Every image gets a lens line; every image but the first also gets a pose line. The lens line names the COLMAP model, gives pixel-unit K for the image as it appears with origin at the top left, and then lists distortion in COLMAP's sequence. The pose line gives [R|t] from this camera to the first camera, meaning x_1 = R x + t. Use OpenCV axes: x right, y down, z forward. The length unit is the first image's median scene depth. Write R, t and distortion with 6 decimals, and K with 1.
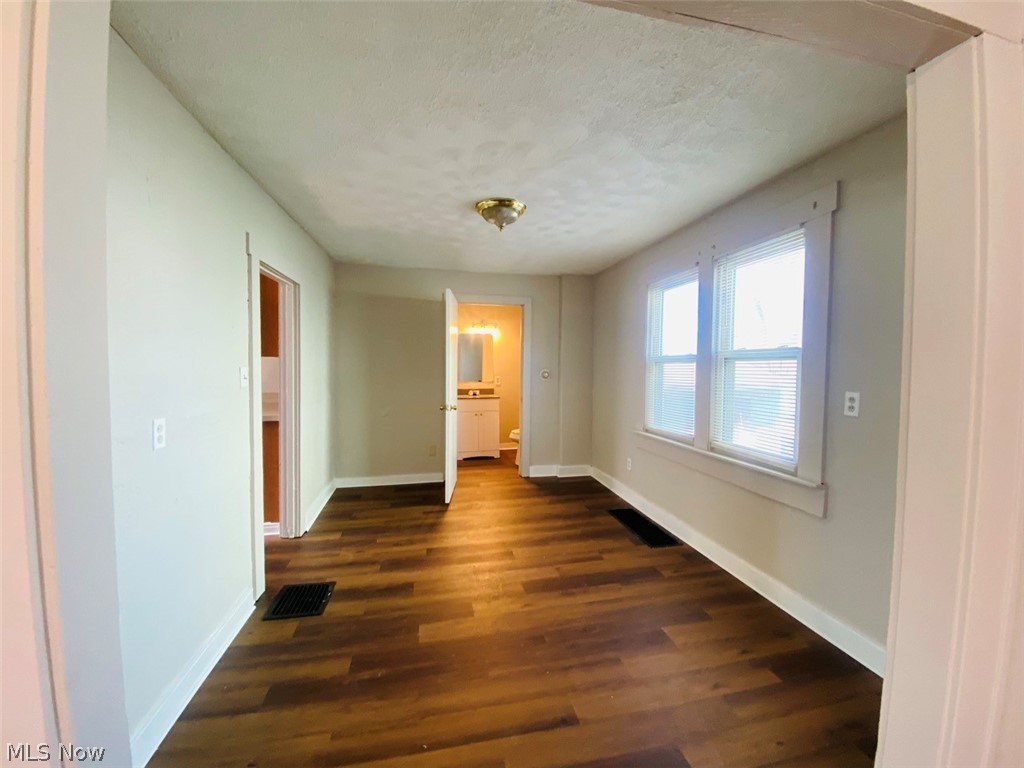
lens RADIAL K [[410.8, 0, 506.9], [0, 410.8, 382.1], [0, 0, 1]] dist [-0.009556, -0.007653]
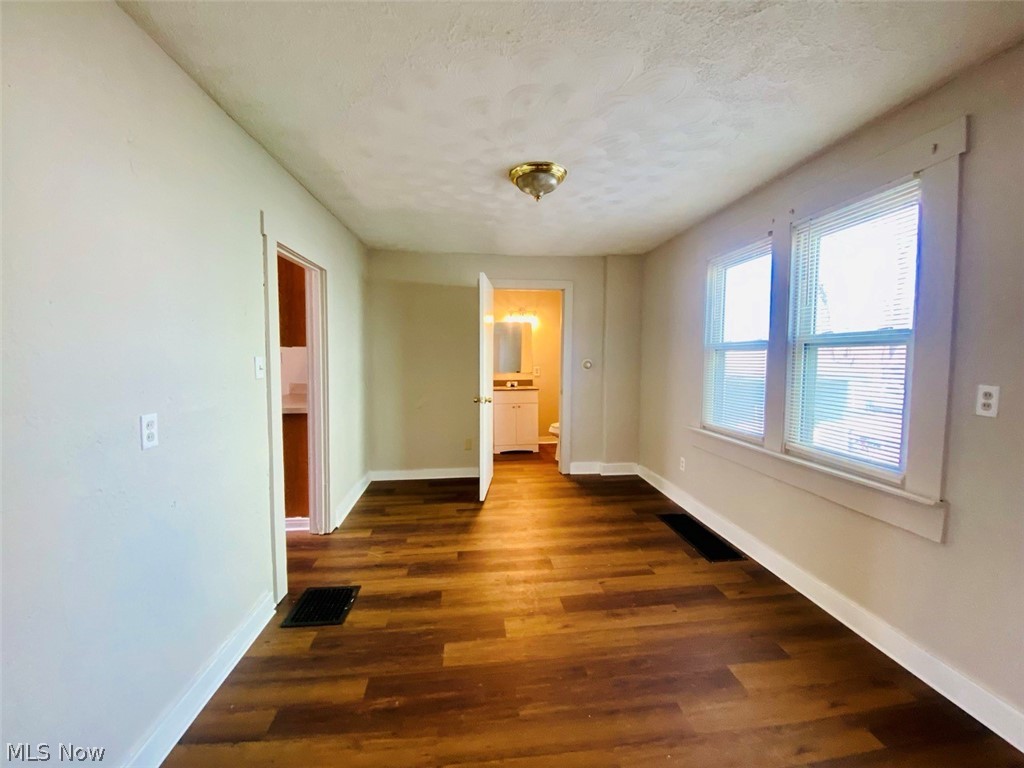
lens RADIAL K [[410.8, 0, 506.1], [0, 410.8, 383.5], [0, 0, 1]] dist [-0.009556, -0.007653]
pose [[0.994849, 0.001678, -0.101351, 0.008483], [0.000909, 0.999675, 0.025477, 0.000594], [0.101361, -0.025438, 0.994524, 0.117399]]
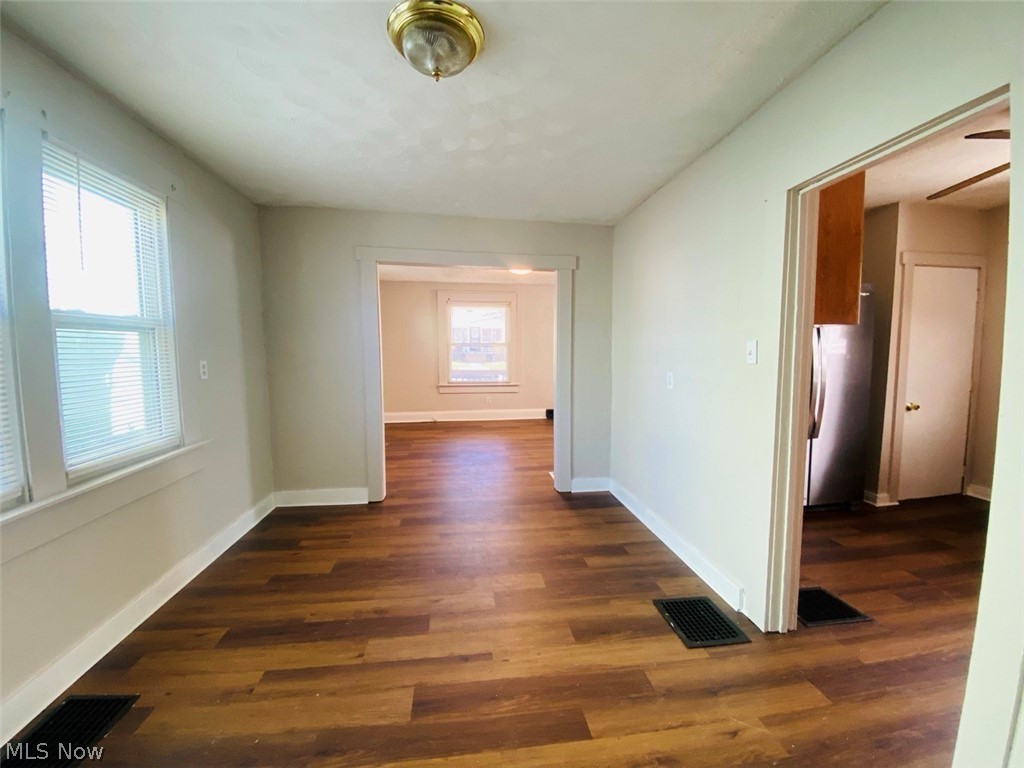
lens RADIAL K [[410.8, 0, 510.3], [0, 410.8, 382.8], [0, 0, 1]] dist [-0.009556, -0.007653]
pose [[-0.997892, -0.008338, 0.064360, -0.160447], [-0.000802, 0.993220, 0.116247, -0.043715], [-0.064893, 0.115951, -0.991133, 1.711999]]
